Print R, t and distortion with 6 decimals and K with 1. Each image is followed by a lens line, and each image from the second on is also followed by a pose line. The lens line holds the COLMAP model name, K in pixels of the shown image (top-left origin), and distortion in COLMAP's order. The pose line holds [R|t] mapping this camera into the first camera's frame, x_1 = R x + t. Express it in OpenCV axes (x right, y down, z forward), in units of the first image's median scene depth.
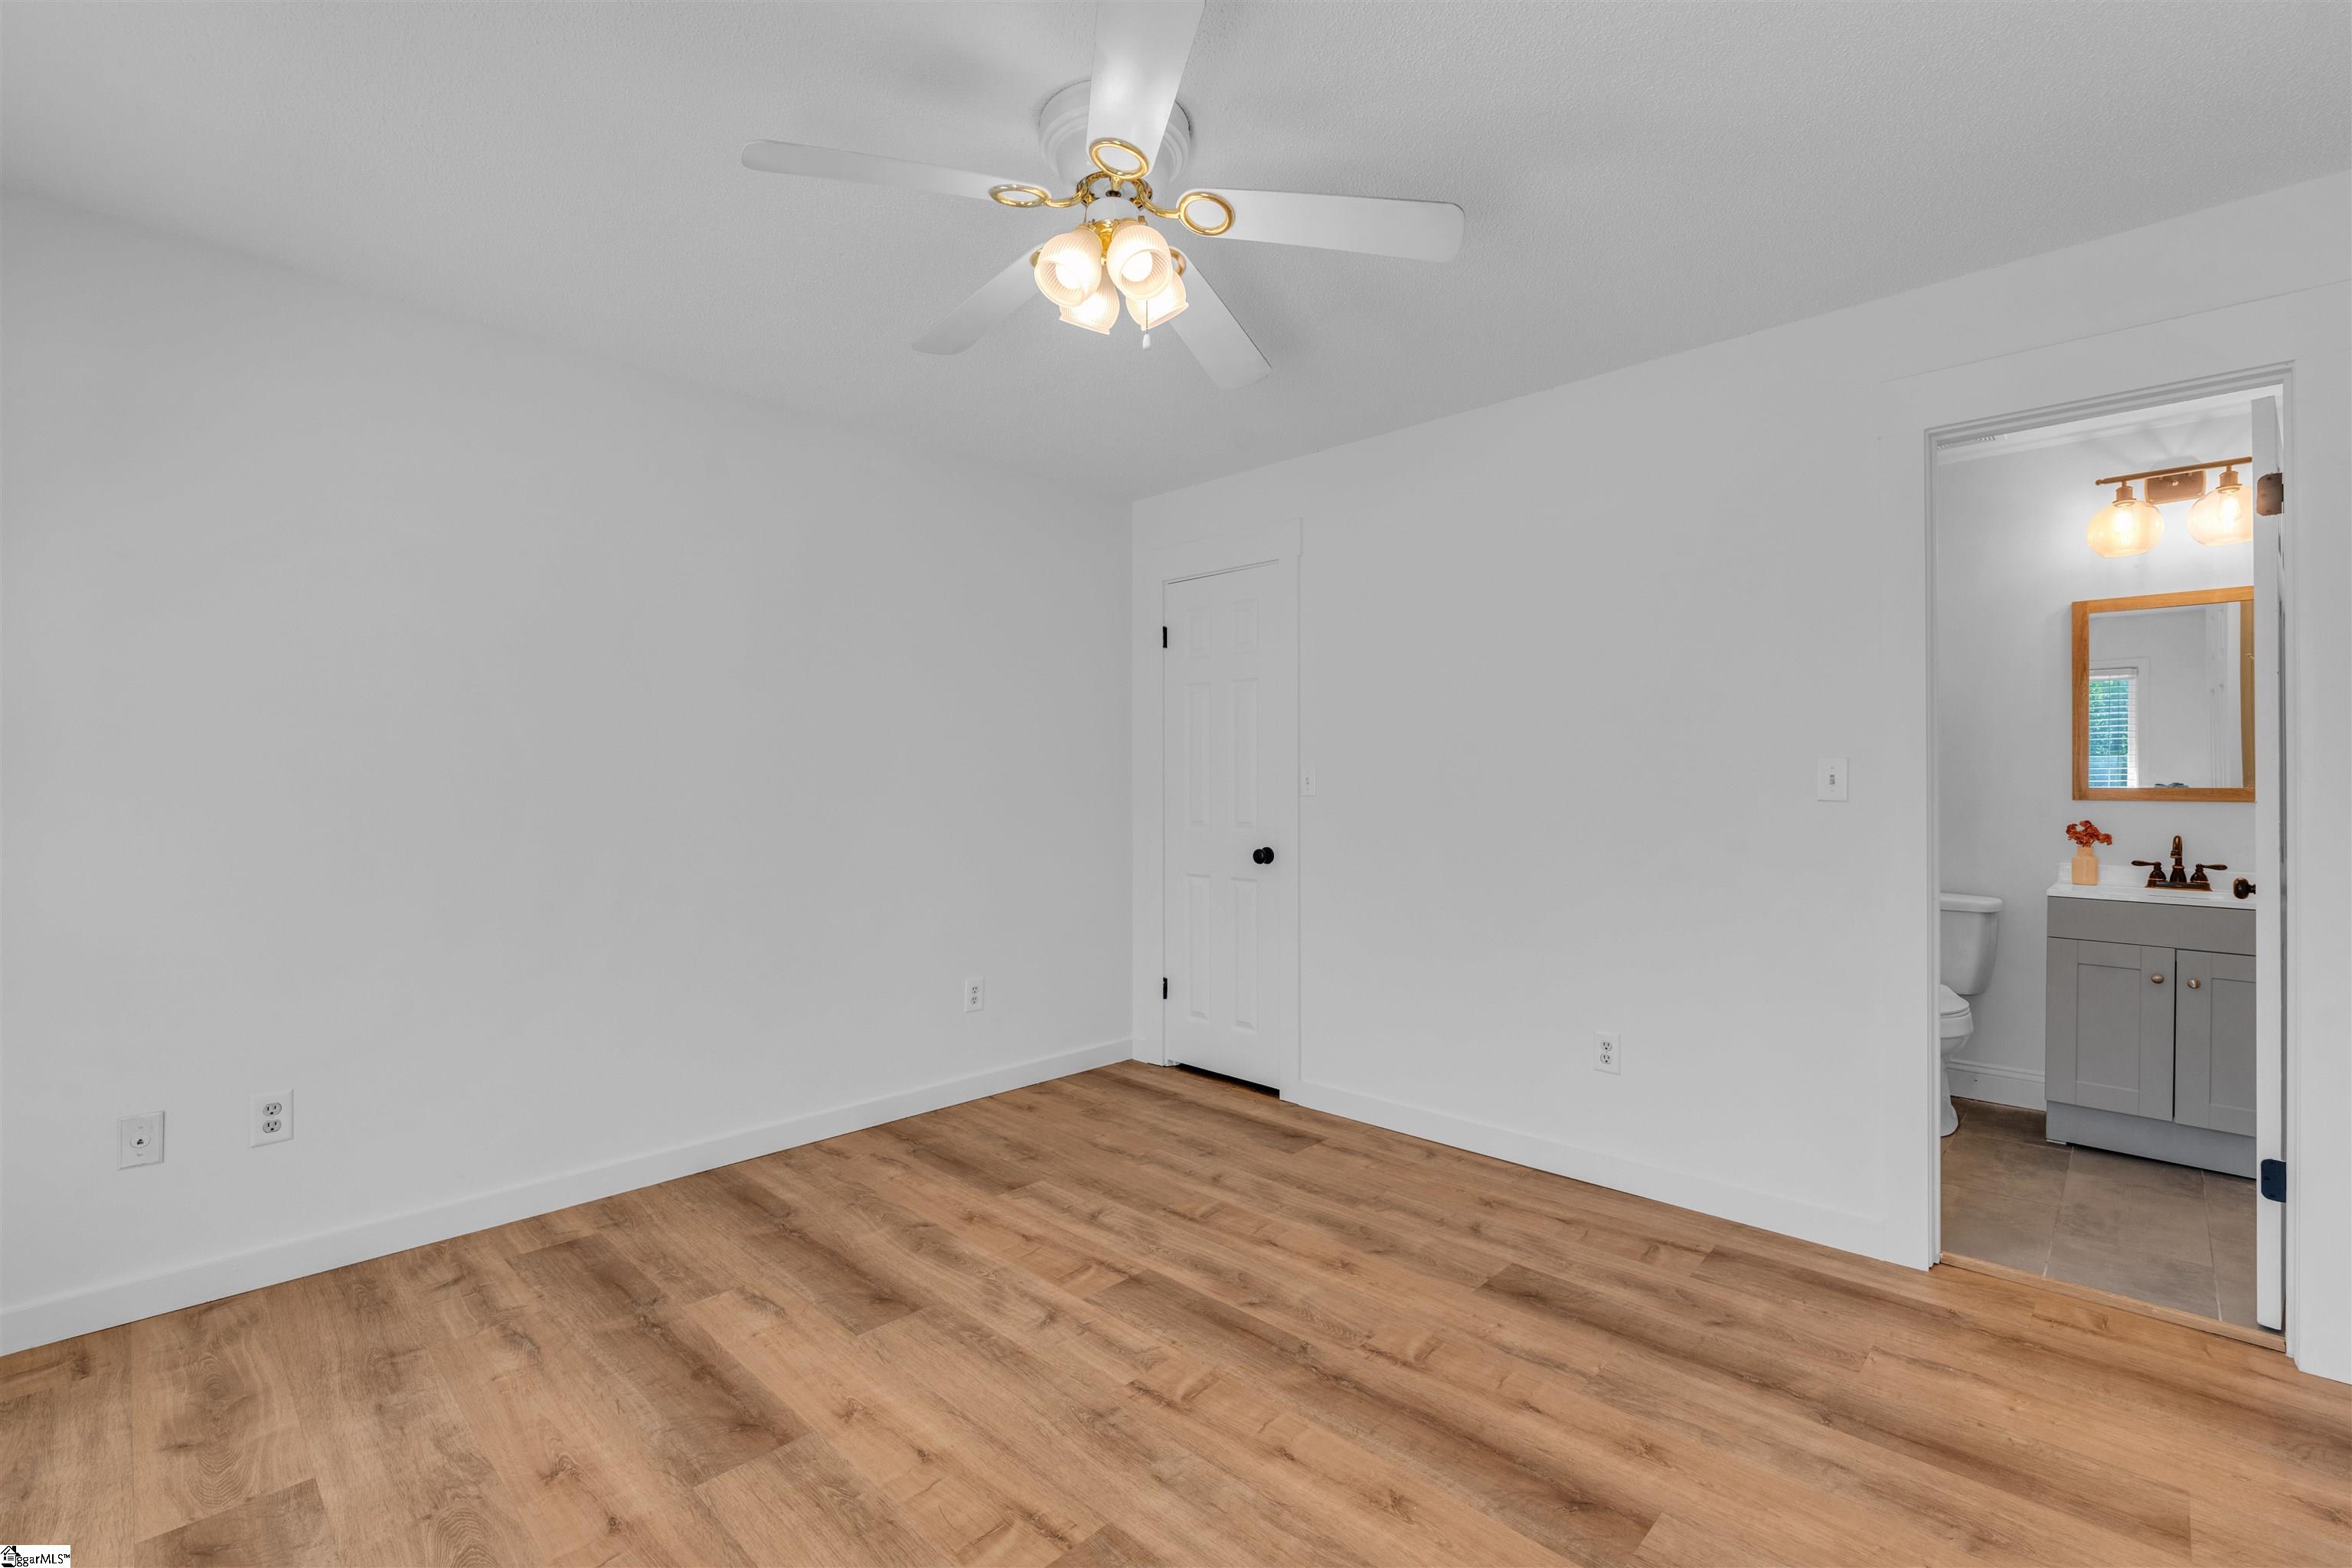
lens RADIAL K [[1023.4, 0, 1191.9], [0, 1023.4, 796.8], [0, 0, 1]] dist [-0.000195, -0.000158]
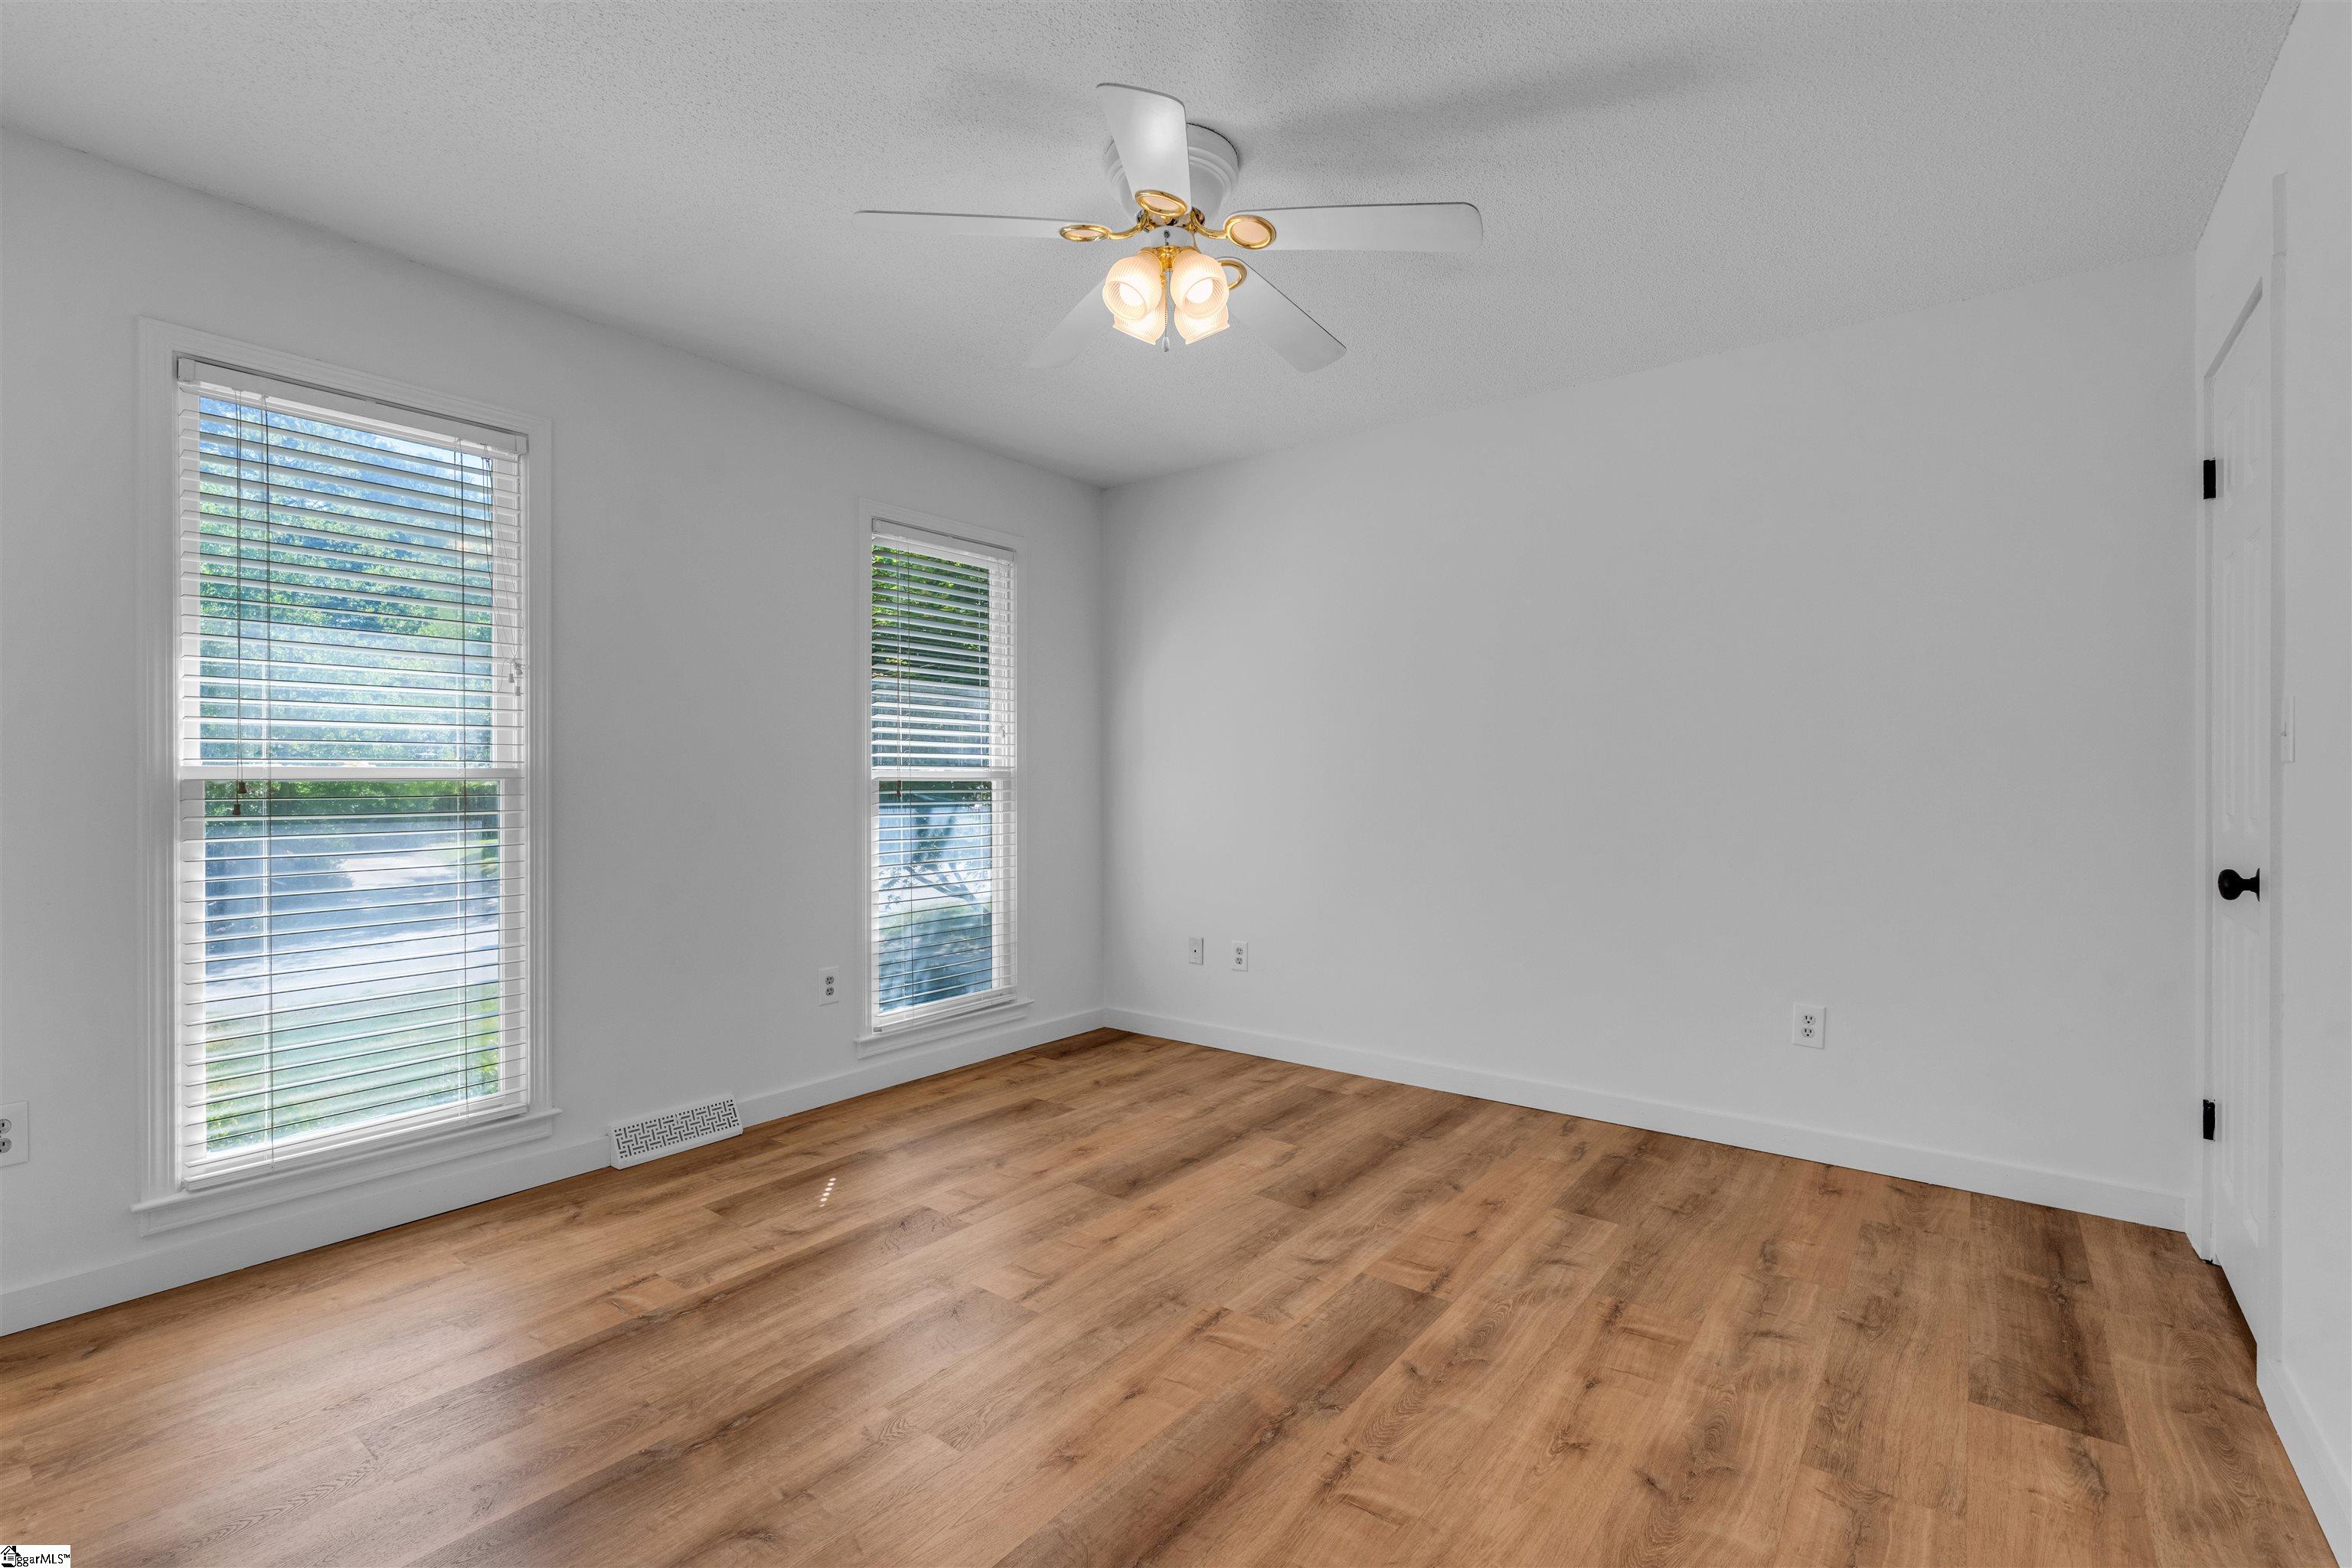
lens RADIAL K [[1023.4, 0, 1191.9], [0, 1023.4, 796.8], [0, 0, 1]] dist [-0.000195, -0.000158]
pose [[0.121004, 0.012312, -0.992576, 0.760914], [-0.007715, 0.999905, 0.011462, 0.009407], [0.992622, 0.006270, 0.121087, 0.619681]]
